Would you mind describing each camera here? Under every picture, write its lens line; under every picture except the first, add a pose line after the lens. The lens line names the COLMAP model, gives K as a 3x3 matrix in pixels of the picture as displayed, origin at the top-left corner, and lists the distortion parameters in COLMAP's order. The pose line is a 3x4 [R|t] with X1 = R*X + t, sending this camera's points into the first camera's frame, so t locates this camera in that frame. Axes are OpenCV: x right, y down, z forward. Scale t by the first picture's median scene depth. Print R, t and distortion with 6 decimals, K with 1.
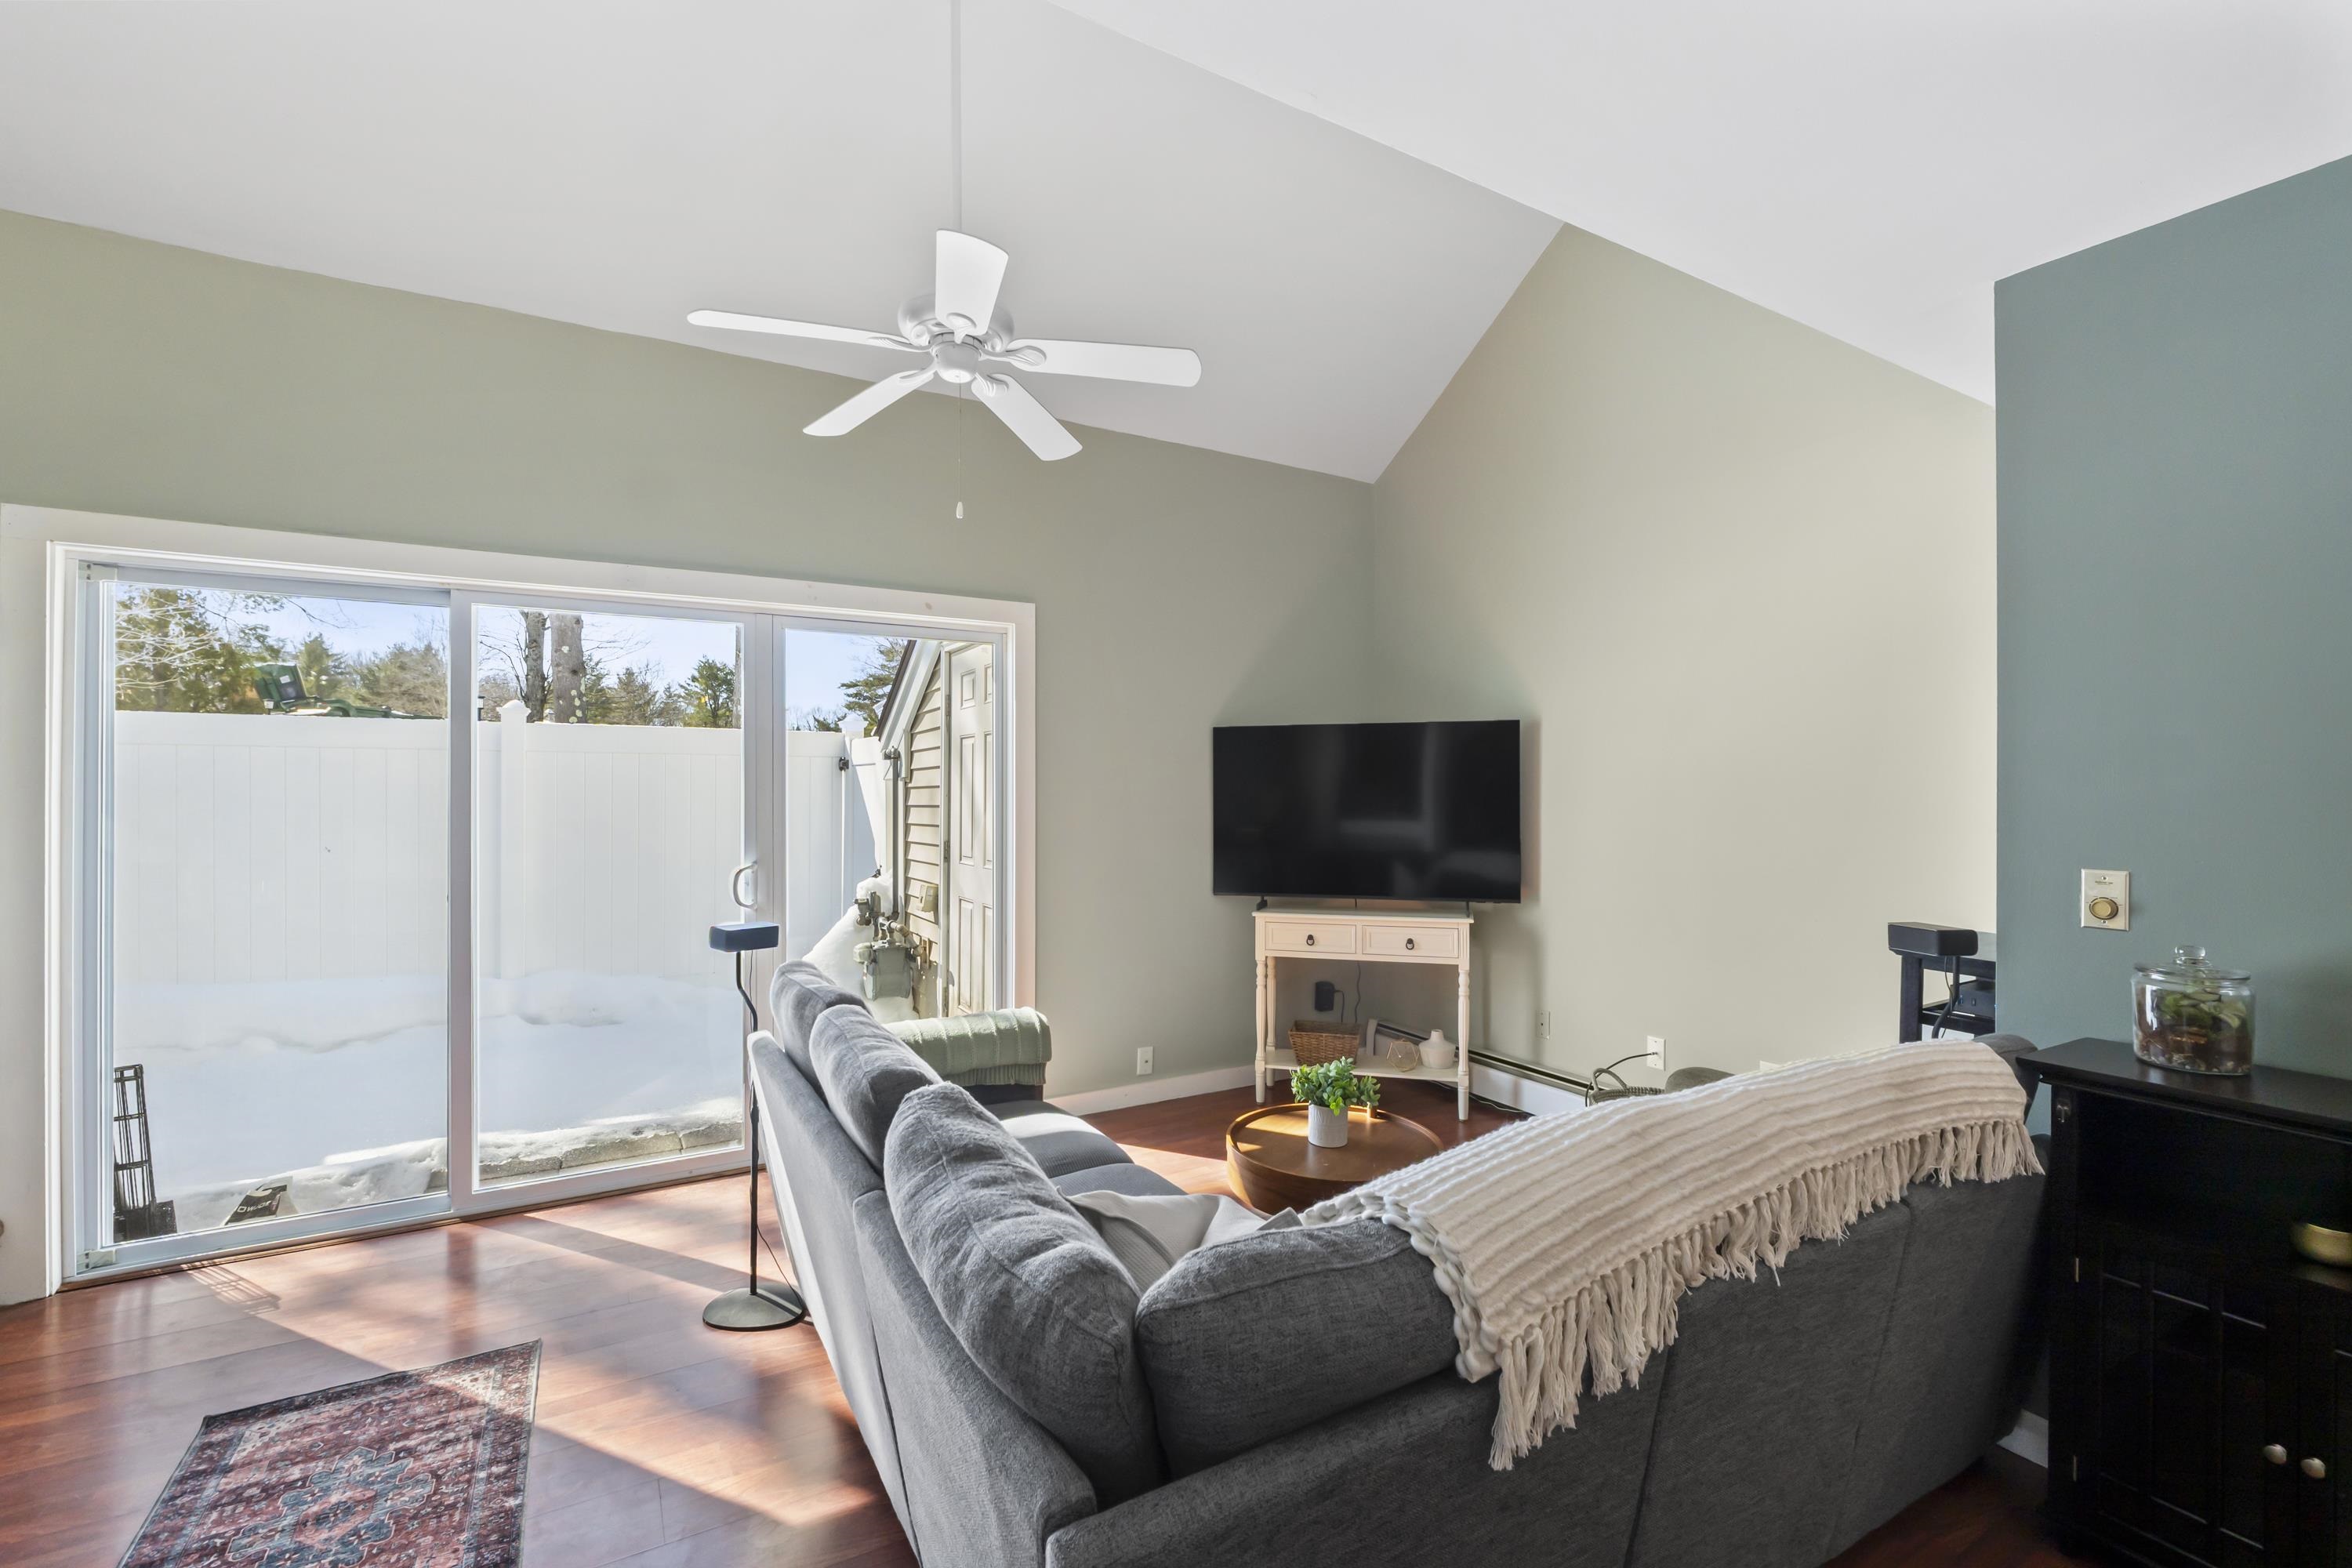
lens RADIAL K [[992.4, 0, 1176.0], [0, 992.4, 784.0], [0, 0, 1]] dist [-0.002428, -0.004770]
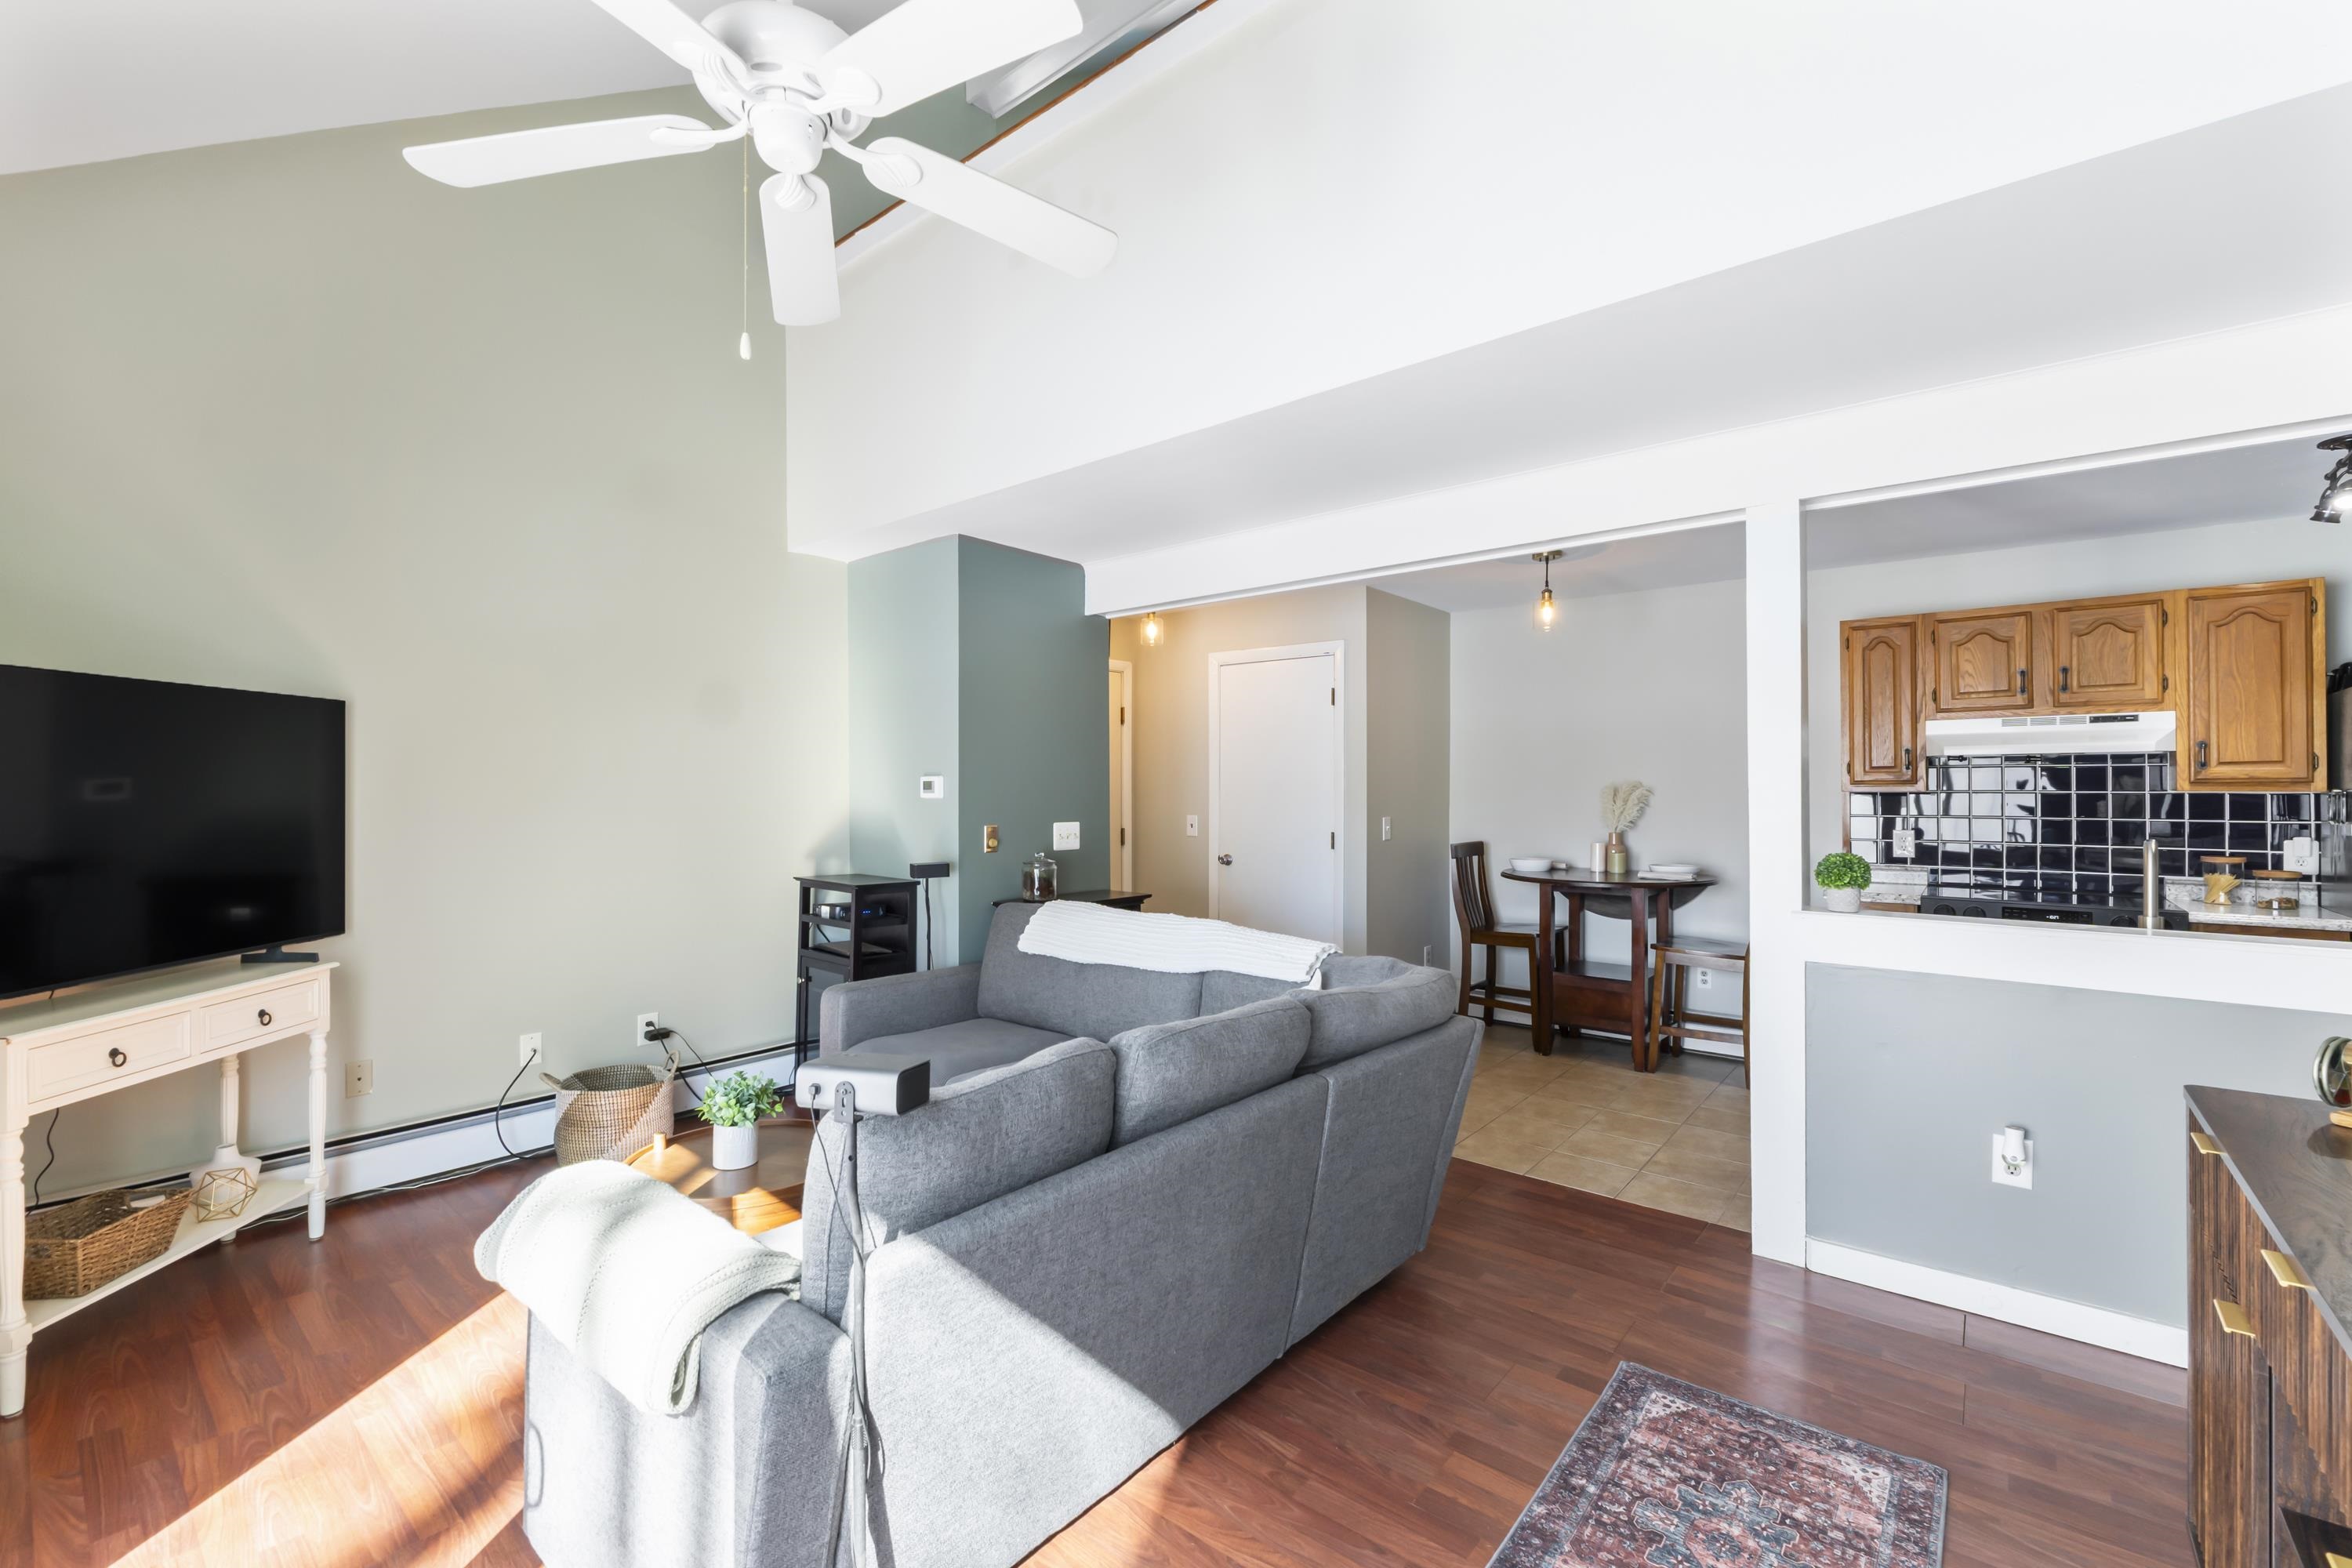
lens RADIAL K [[992.3, 0, 1176.0], [0, 992.3, 784.0], [0, 0, 1]] dist [-0.002349, -0.000109]
pose [[-0.339732, 0.003149, 0.940517, -1.380658], [-0.007239, 0.999956, -0.005963, 0.006286], [-0.940494, -0.008835, -0.339694, 1.466331]]
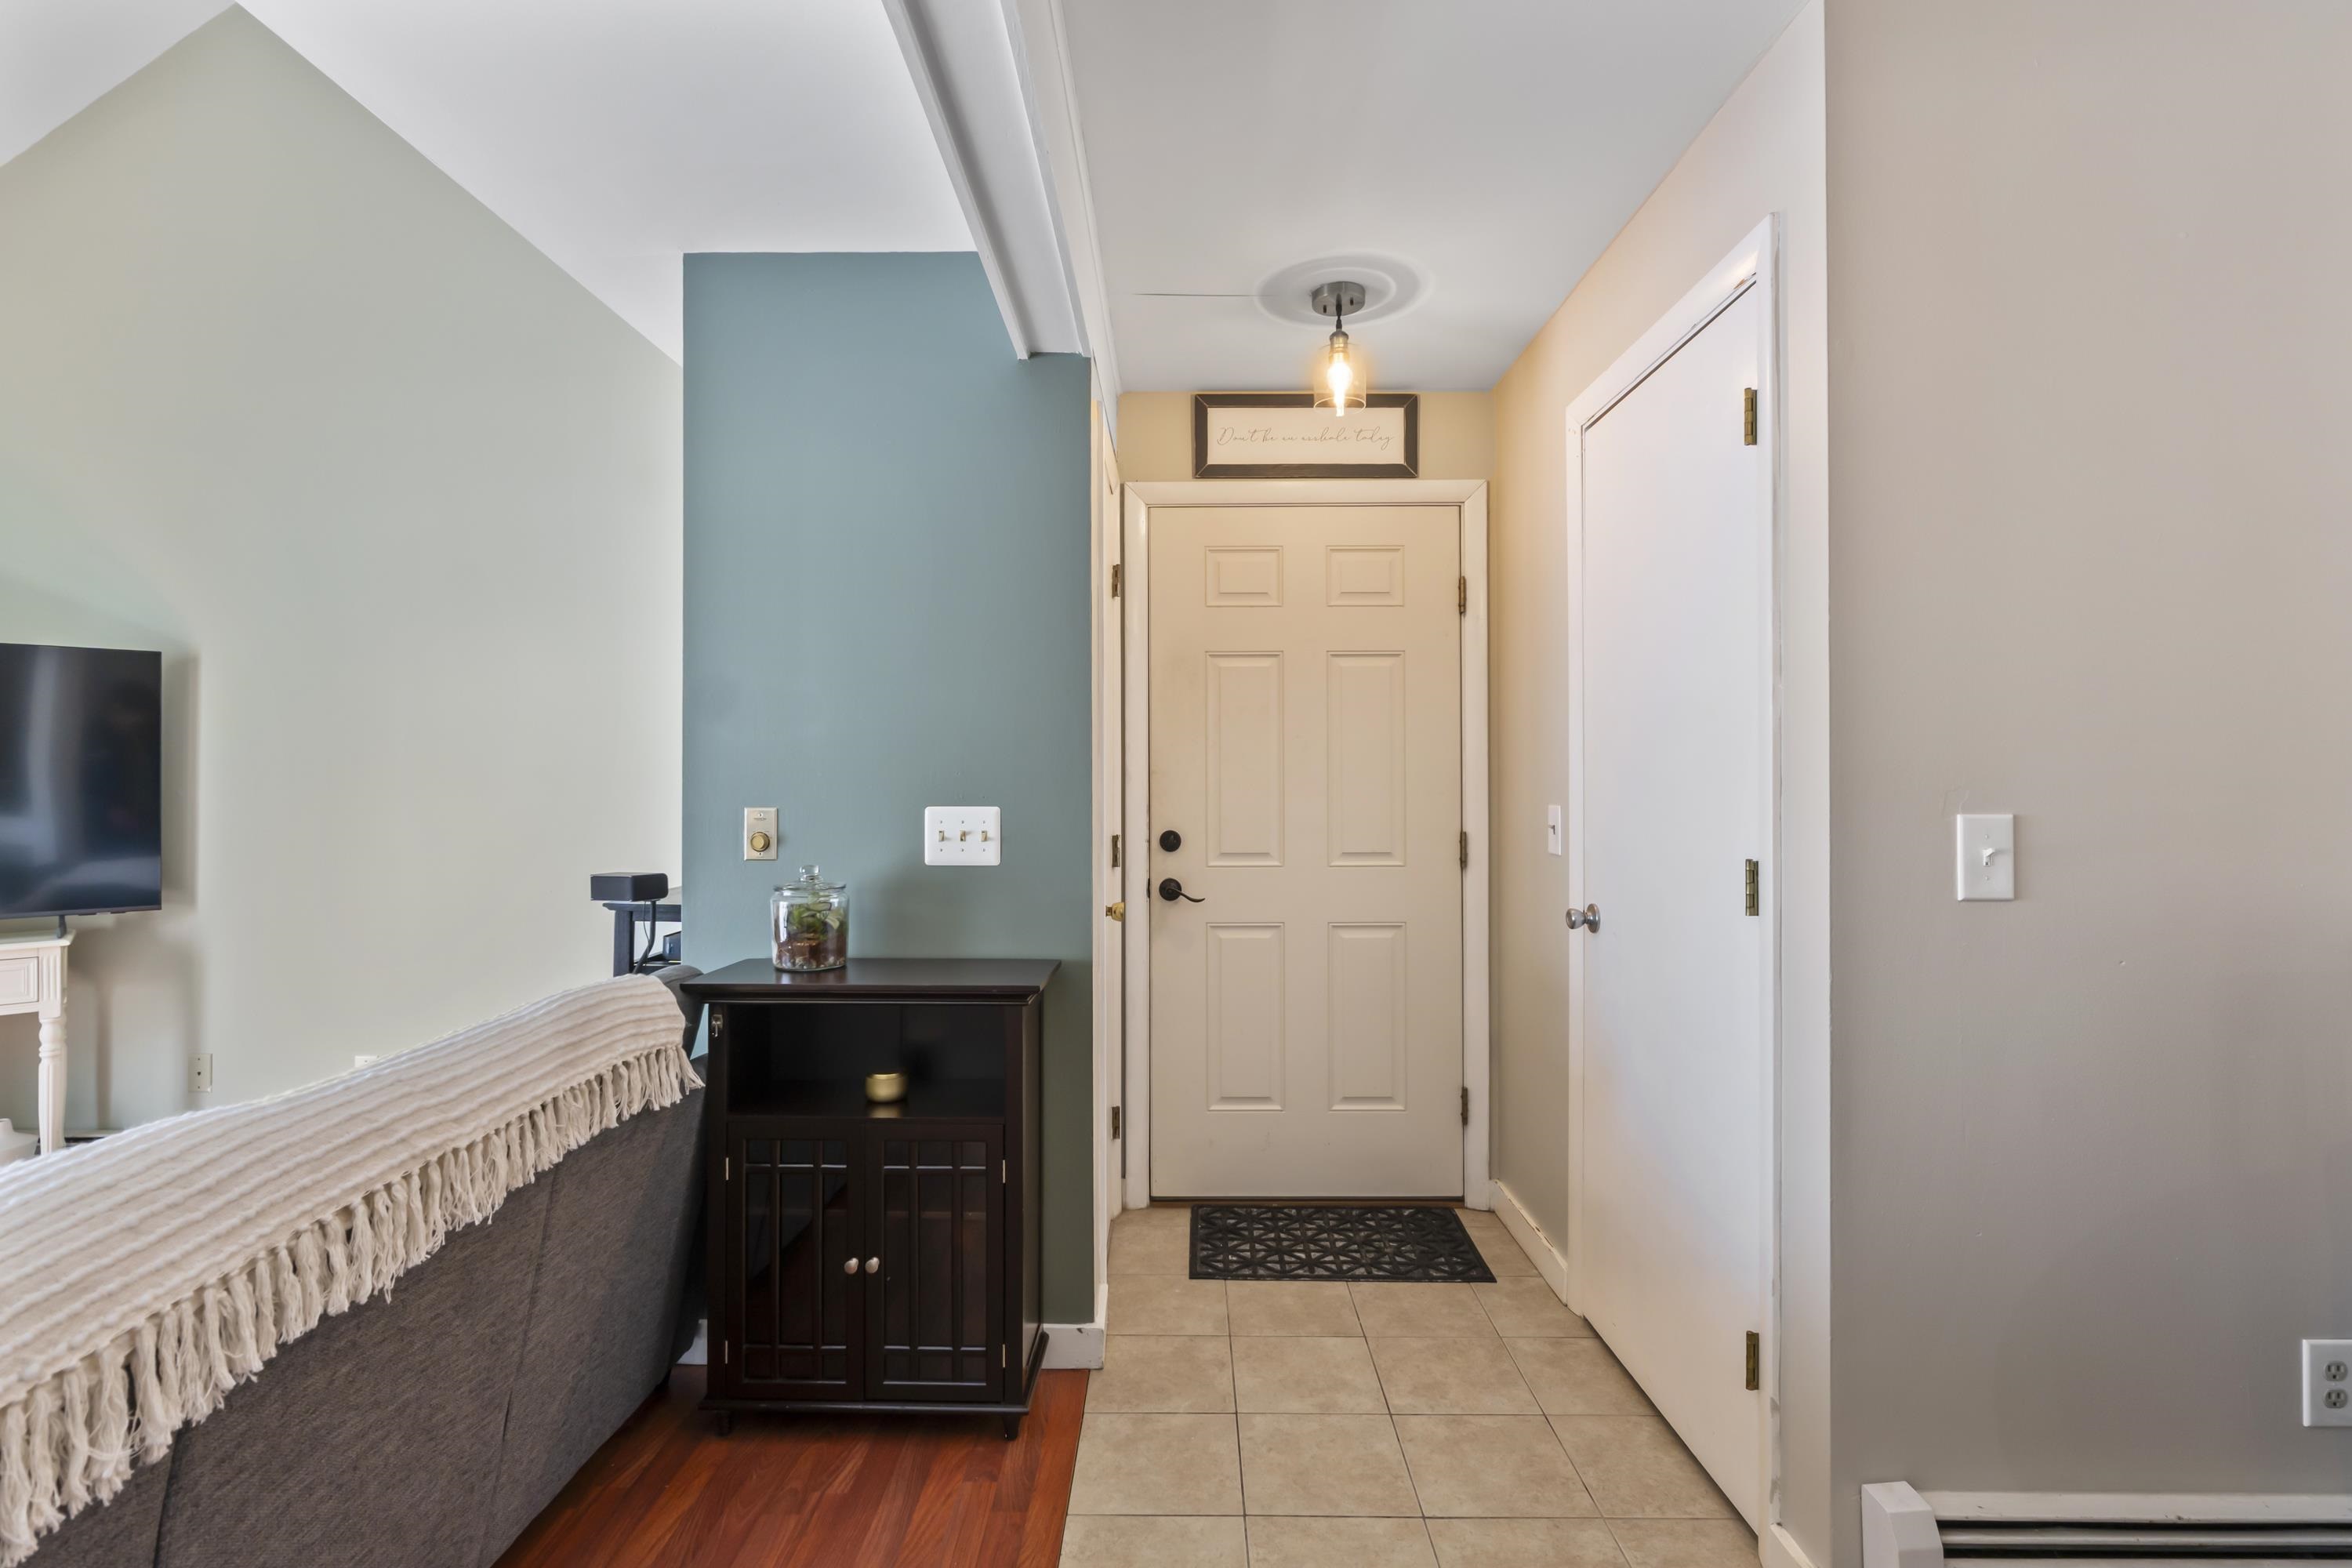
lens RADIAL K [[1075.0, 0, 1163.9], [0, 1075.0, 776.9], [0, 0, 1]] dist [-0.003499, 0.000032]
pose [[0.514332, 0.007607, 0.857557, 0.136650], [-0.005179, 0.999970, -0.005764, 0.061914], [-0.857575, -0.001477, 0.514356, -0.028993]]
